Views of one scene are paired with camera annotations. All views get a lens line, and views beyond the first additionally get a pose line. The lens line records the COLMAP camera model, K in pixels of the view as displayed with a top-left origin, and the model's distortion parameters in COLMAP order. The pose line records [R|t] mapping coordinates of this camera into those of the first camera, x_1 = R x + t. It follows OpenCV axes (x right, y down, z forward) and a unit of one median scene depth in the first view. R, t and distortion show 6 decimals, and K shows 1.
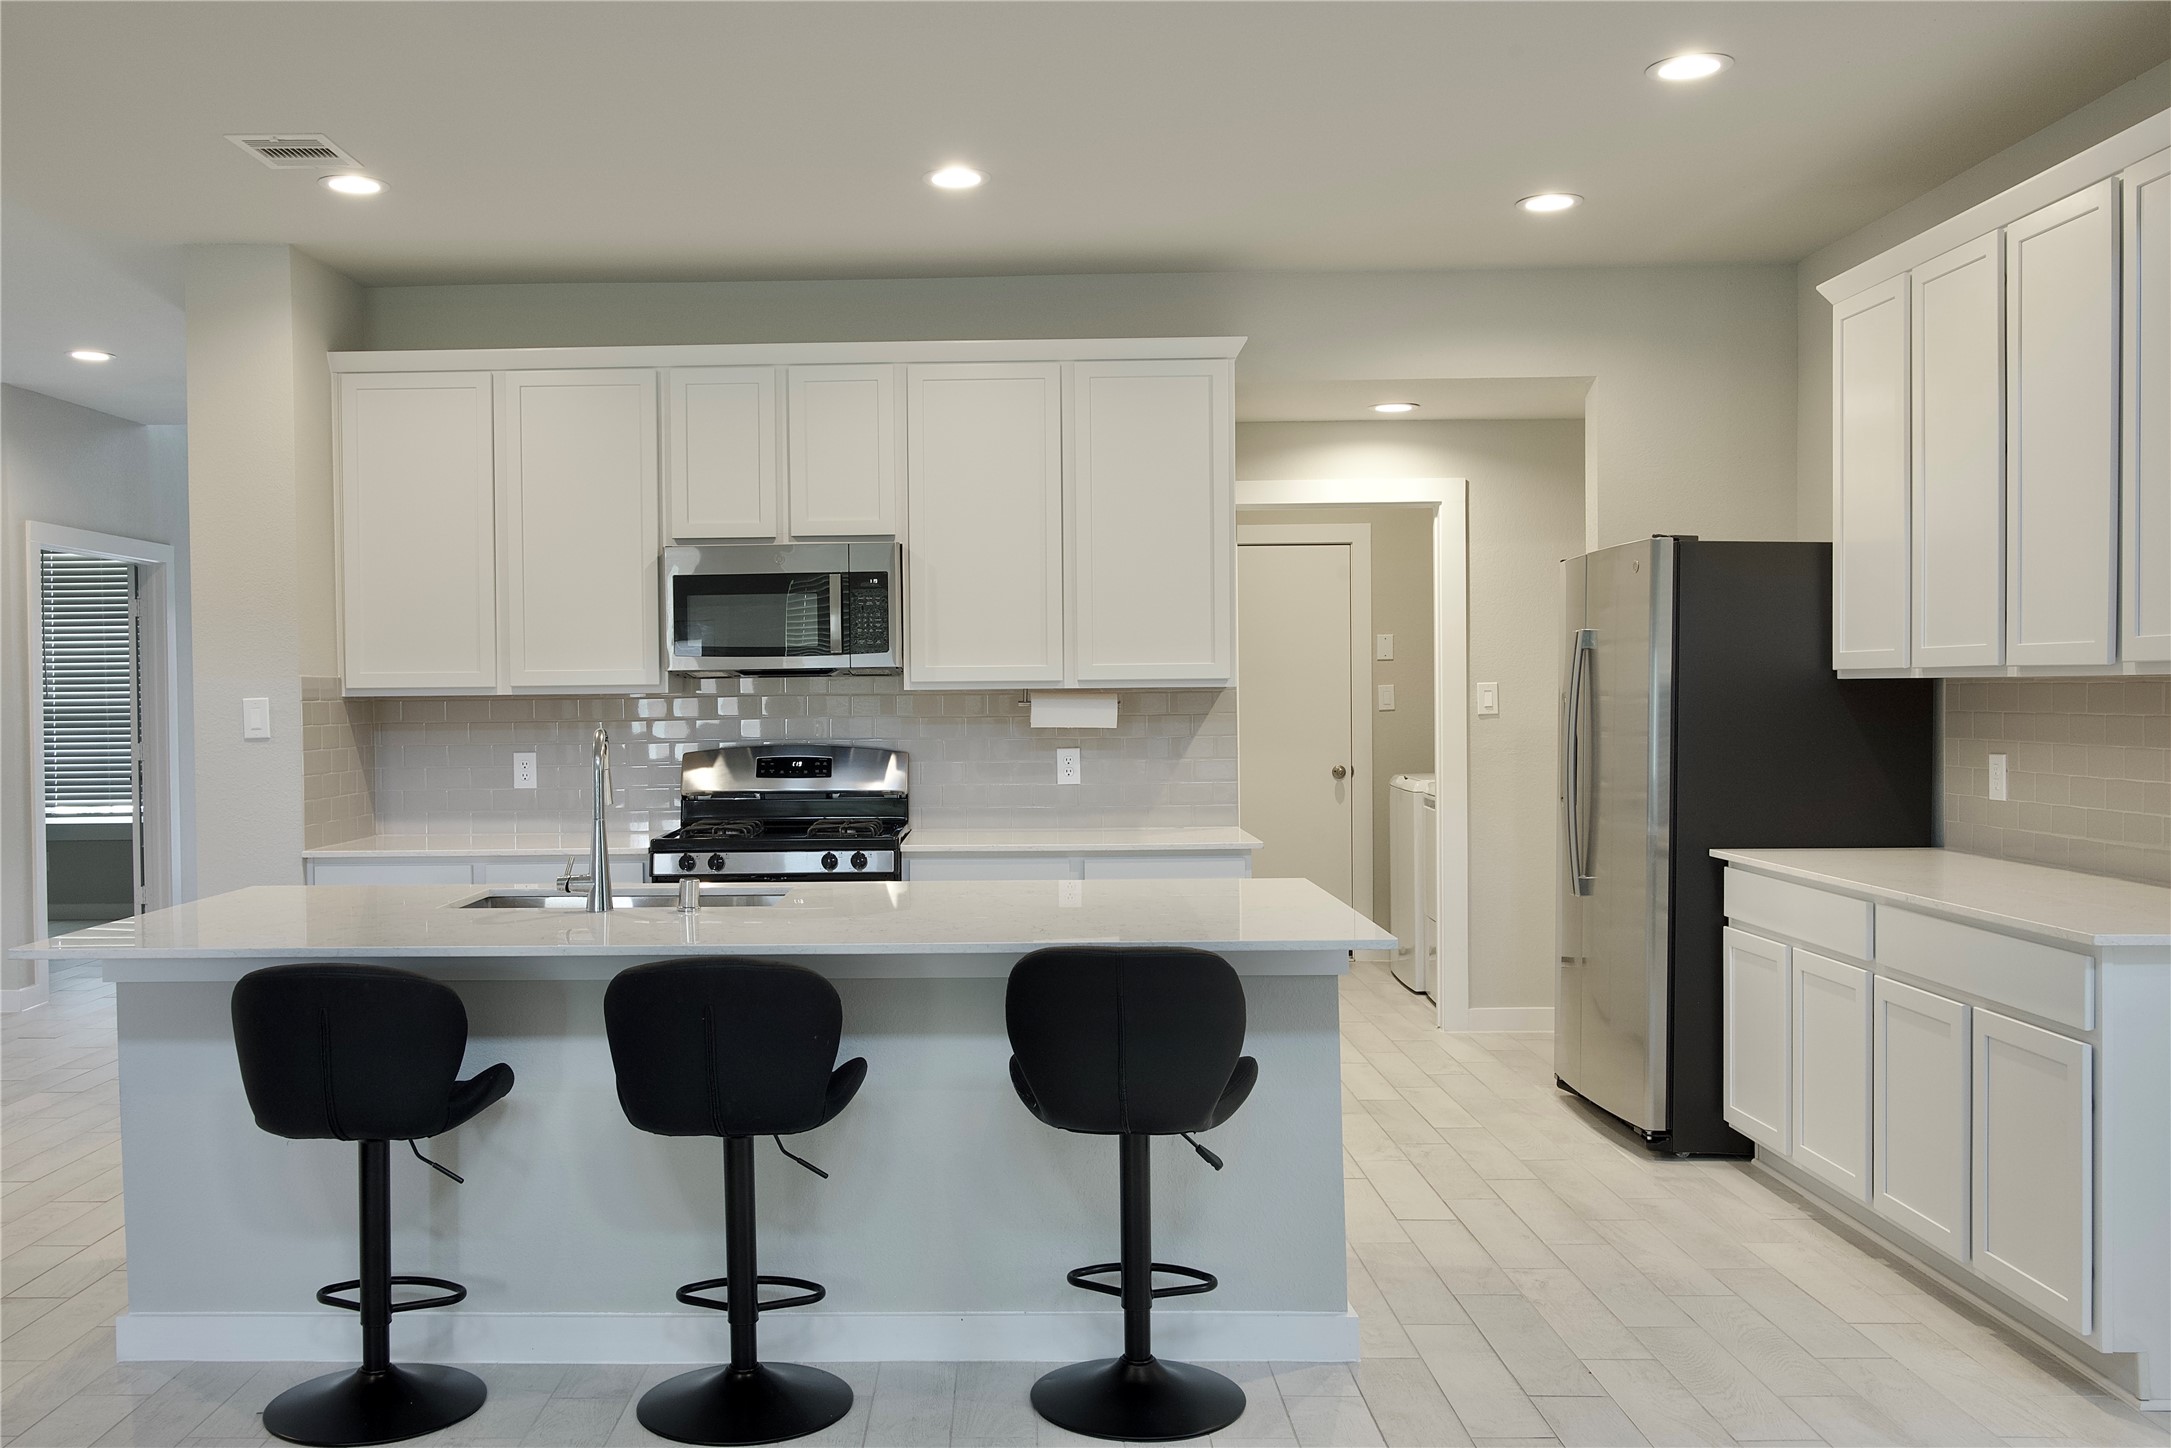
lens RADIAL K [[1882.8, 0, 956.2], [0, 1882.8, 721.3], [0, 0, 1]] dist [0.000111, -0.001988]
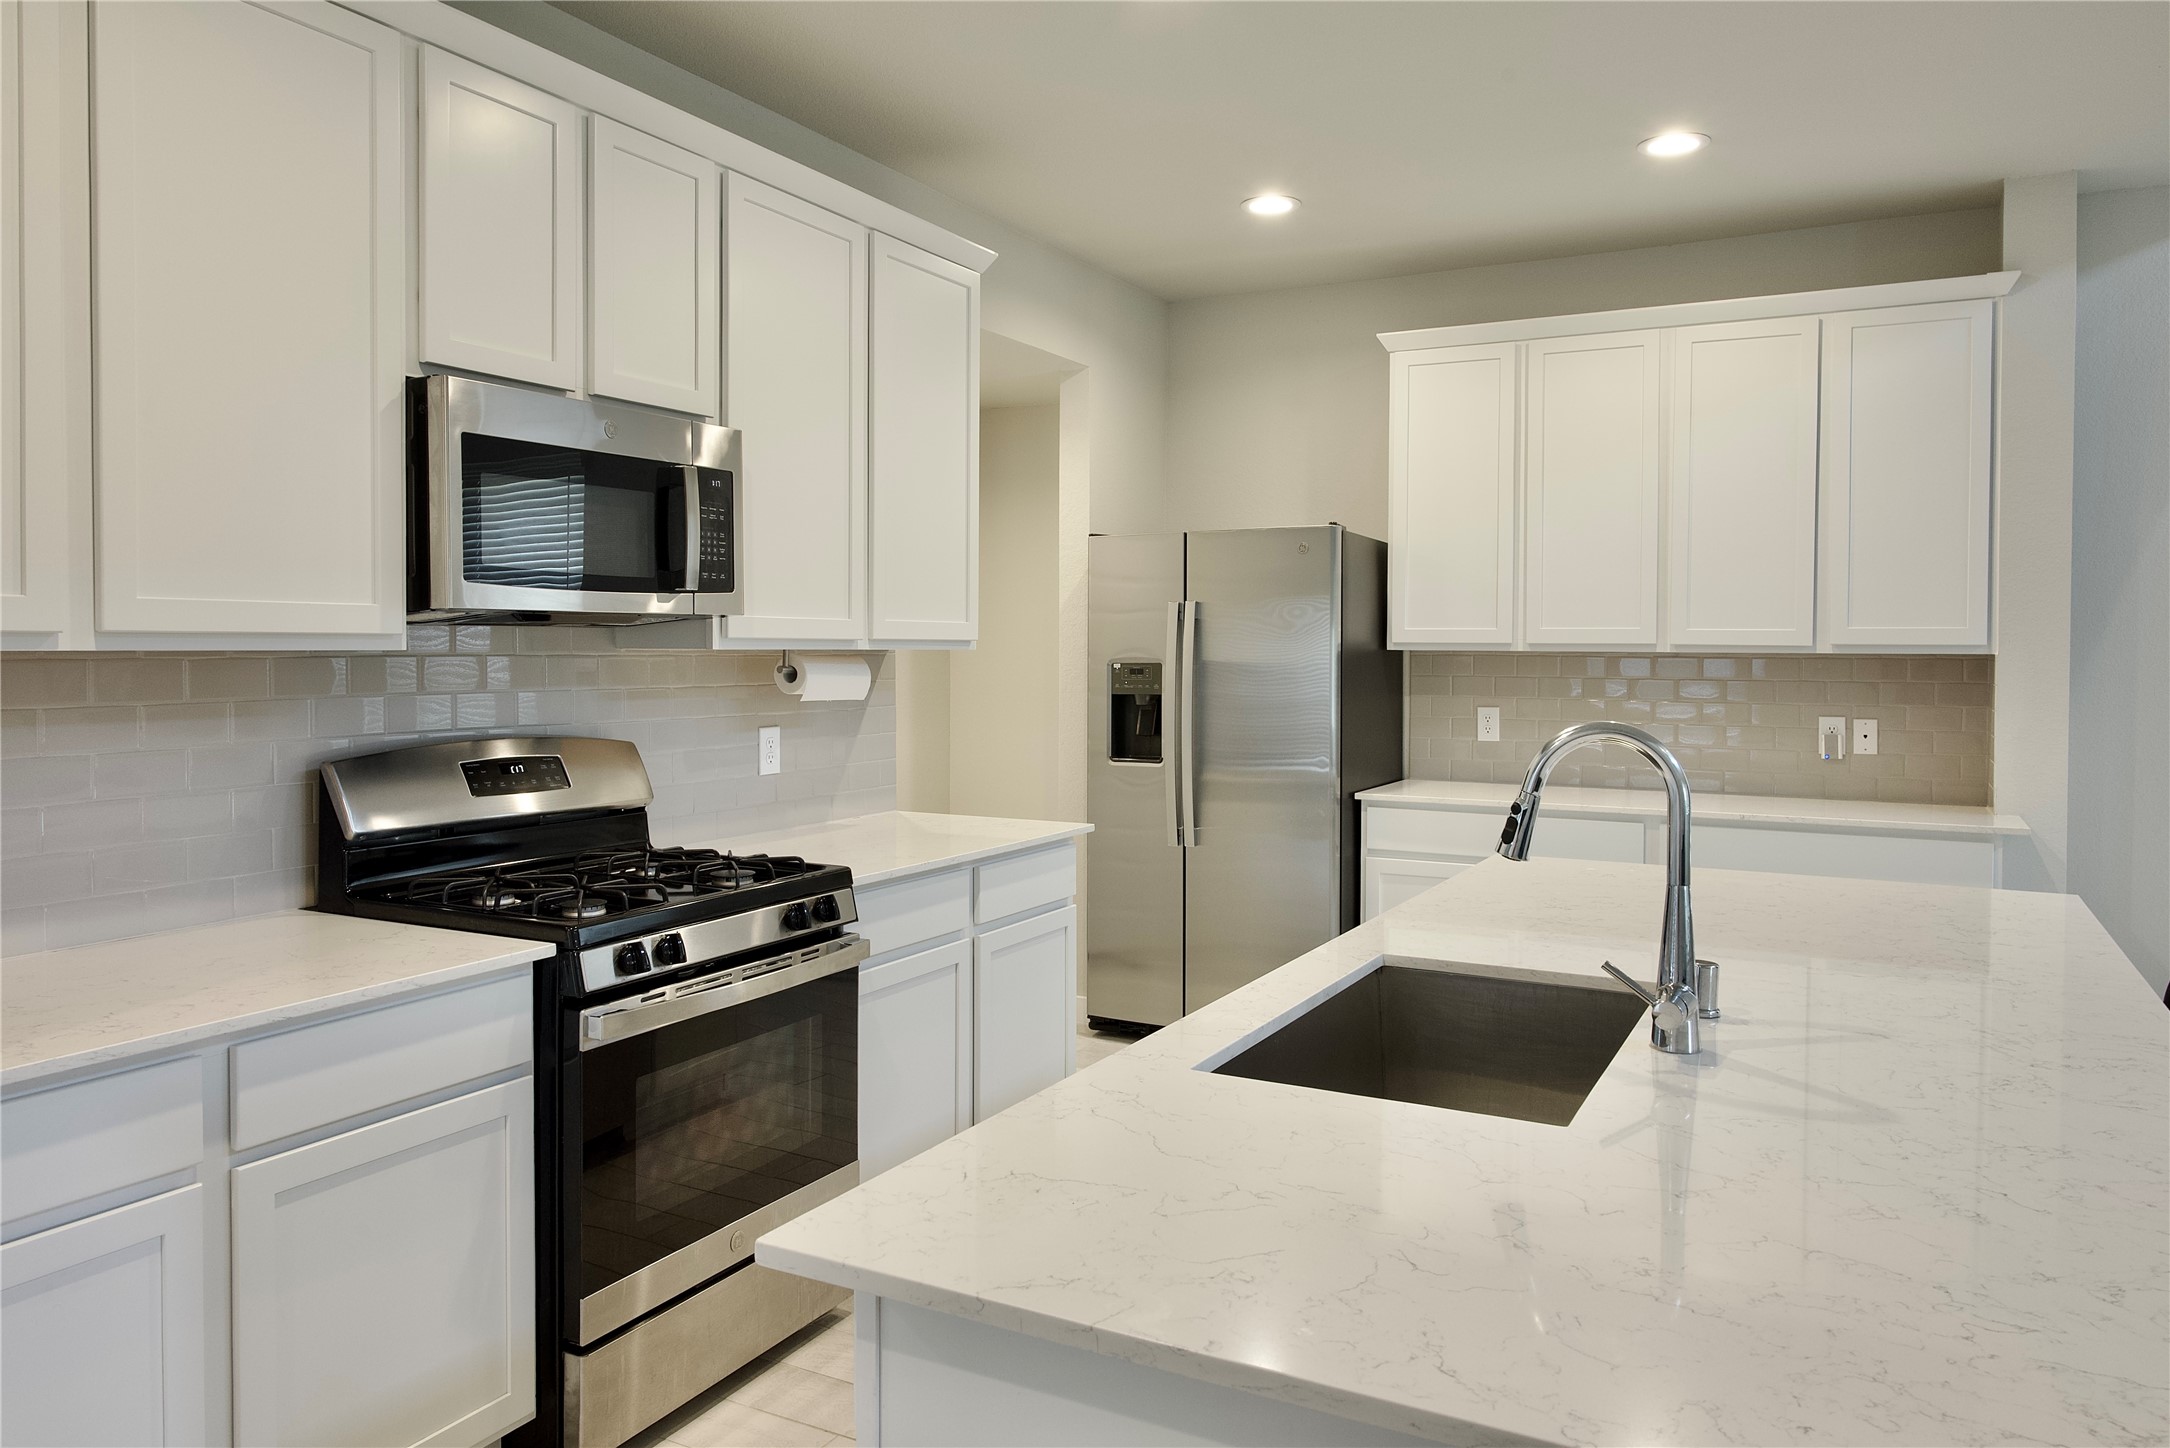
lens RADIAL K [[1488.4, 0, 1078.0], [0, 1488.4, 682.7], [0, 0, 1]] dist [0.004076, 0.000483]
pose [[0.445982, -0.009227, 0.894994, -0.447232], [0.004626, 0.999957, 0.008004, -0.008435], [-0.895030, 0.000571, 0.446006, 0.647705]]
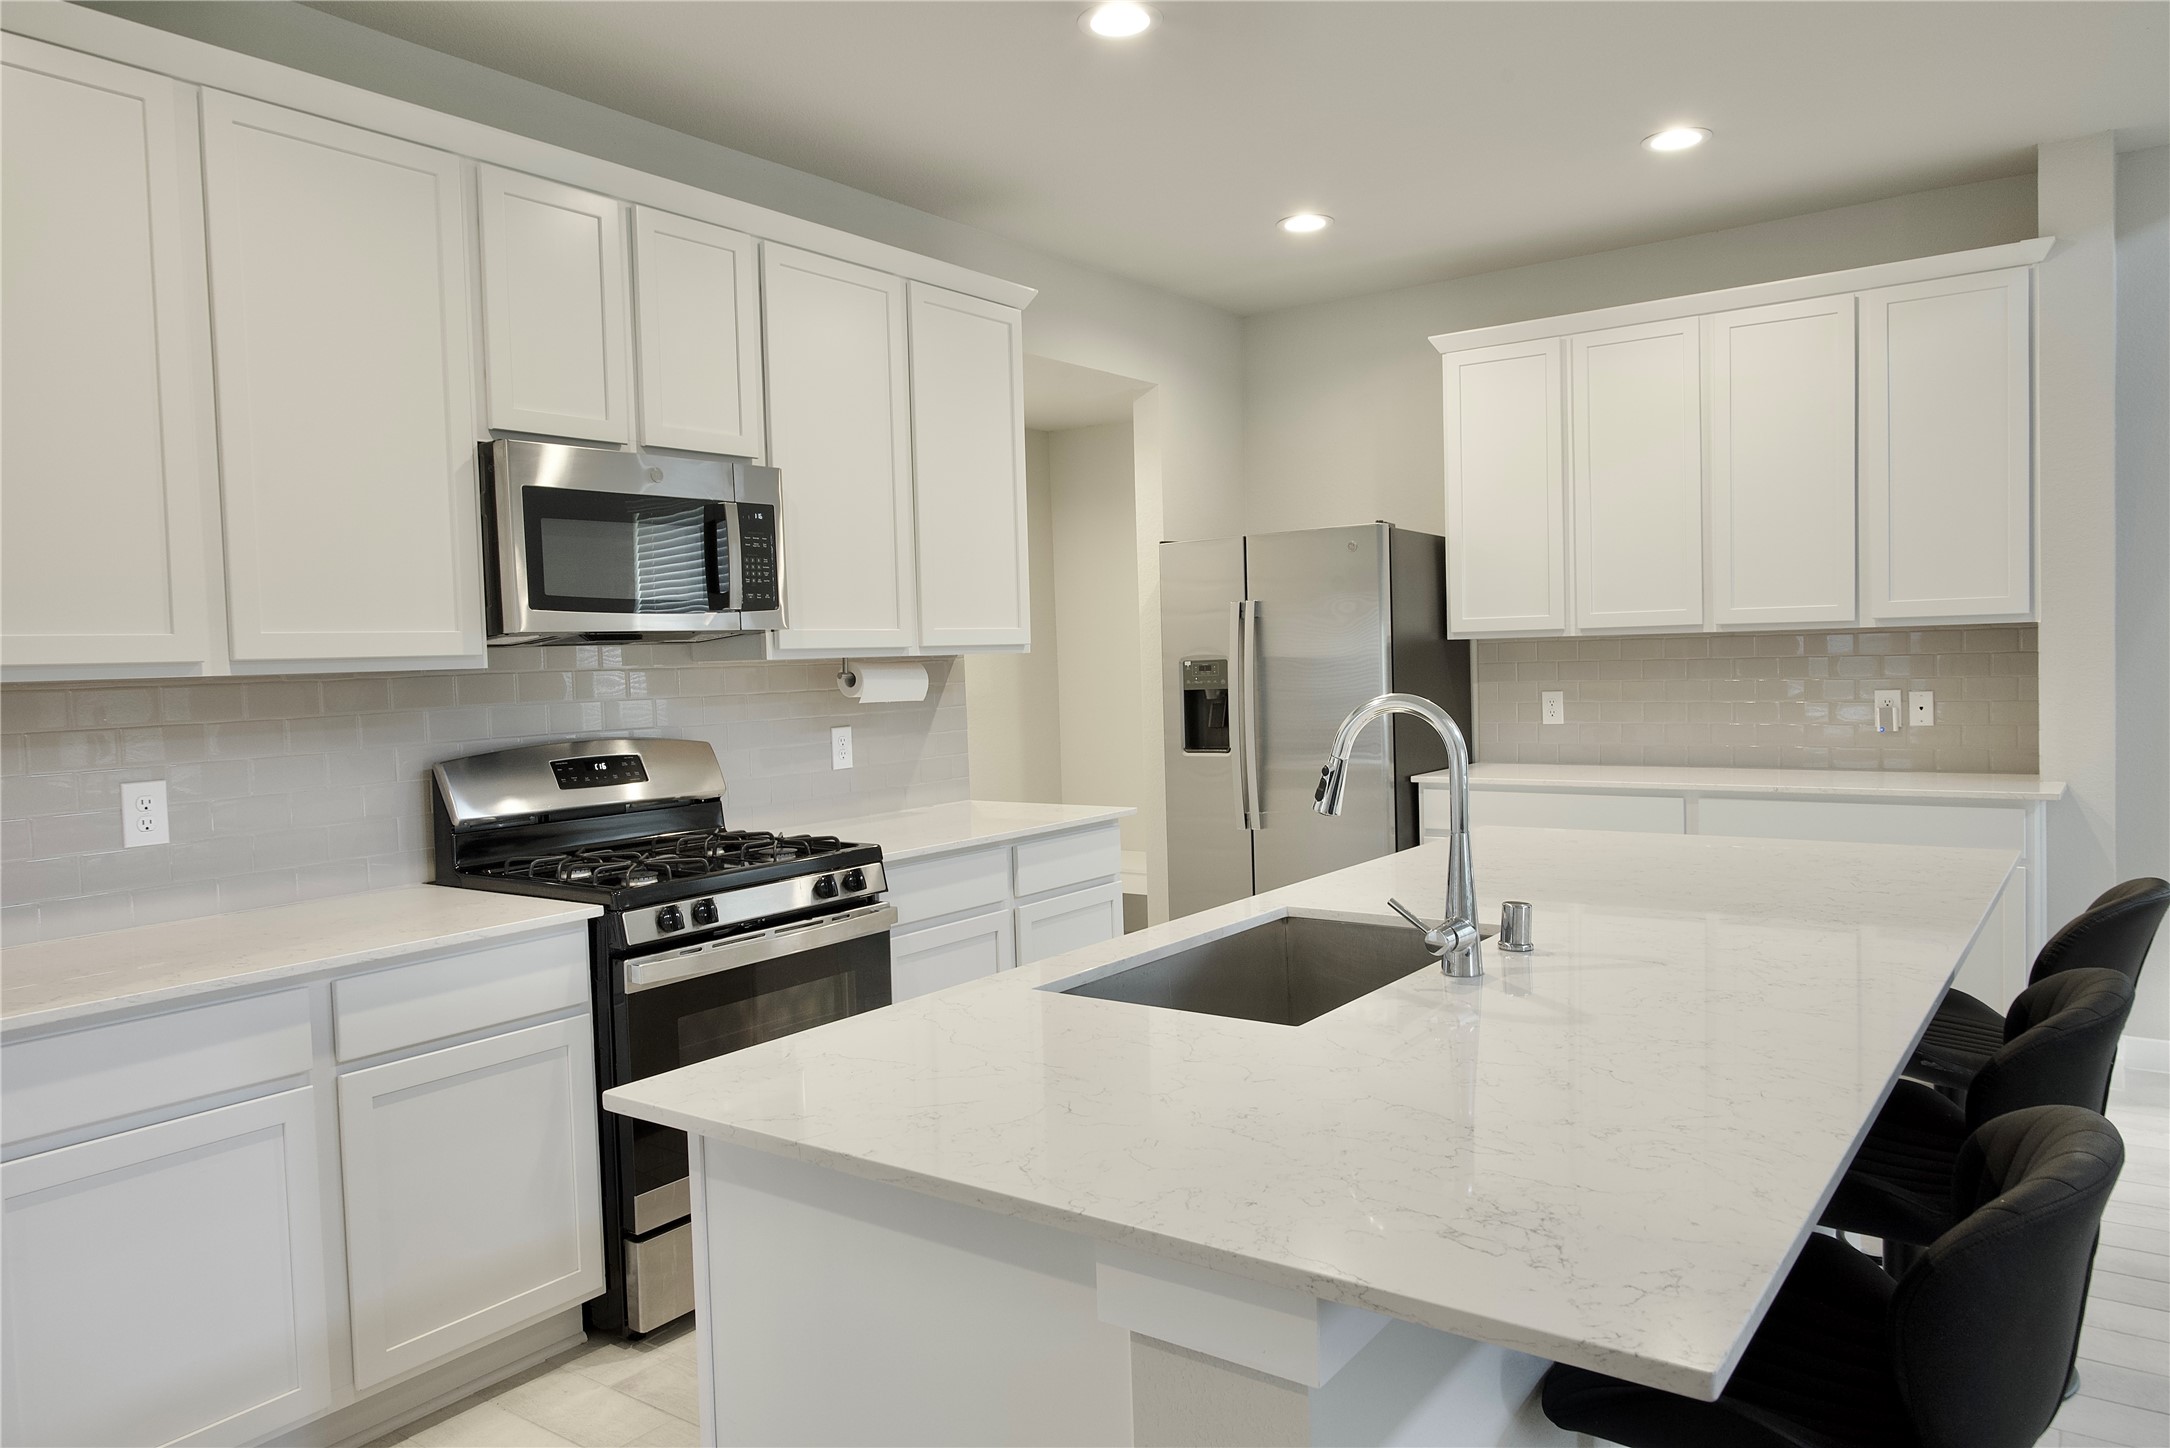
lens RADIAL K [[1463.0, 0, 1079.8], [0, 1463.0, 724.6], [0, 0, 1]] dist [0.001401, 0.000350]
pose [[0.565025, -0.046151, 0.823782, -0.454720], [0.037117, 0.998845, 0.030501, -0.003532], [-0.824239, 0.013342, 0.566085, 0.553717]]
